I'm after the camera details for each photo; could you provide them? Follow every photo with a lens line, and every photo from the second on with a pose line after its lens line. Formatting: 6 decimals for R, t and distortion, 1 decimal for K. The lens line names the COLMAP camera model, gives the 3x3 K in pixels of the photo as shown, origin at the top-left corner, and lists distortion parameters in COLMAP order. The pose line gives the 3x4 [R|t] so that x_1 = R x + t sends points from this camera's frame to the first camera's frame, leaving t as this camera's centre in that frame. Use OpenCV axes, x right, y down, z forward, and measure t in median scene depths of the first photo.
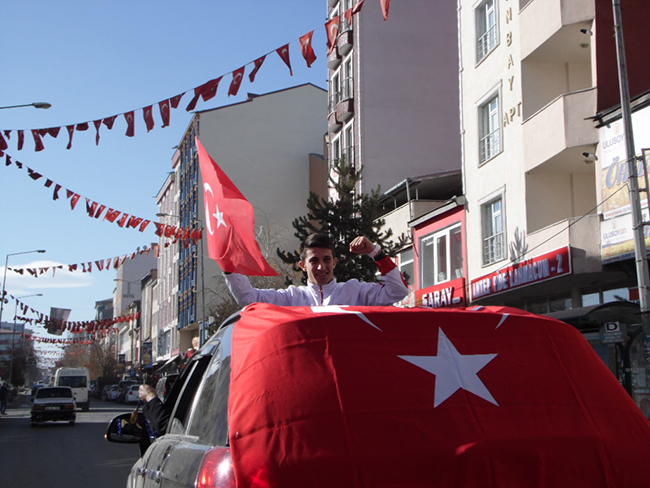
lens RADIAL K [[984.2, 0, 327.6], [0, 984.2, 242.9], [0, 0, 1]] dist [0.175760, 0.000000]
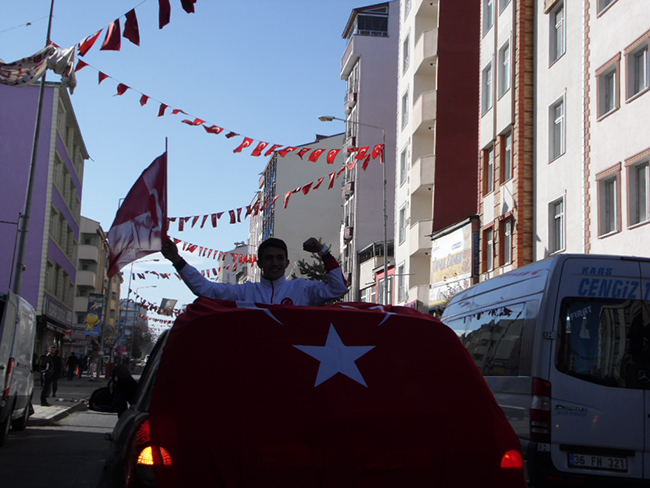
lens RADIAL K [[984.2, 0, 323.1], [0, 984.2, 243.9], [0, 0, 1]] dist [0.175760, 0.000000]
pose [[0.993439, 0.025404, -0.111508, 0.144459], [-0.023419, 0.999544, 0.019072, -0.074037], [0.111942, -0.016336, 0.993580, -0.507253]]
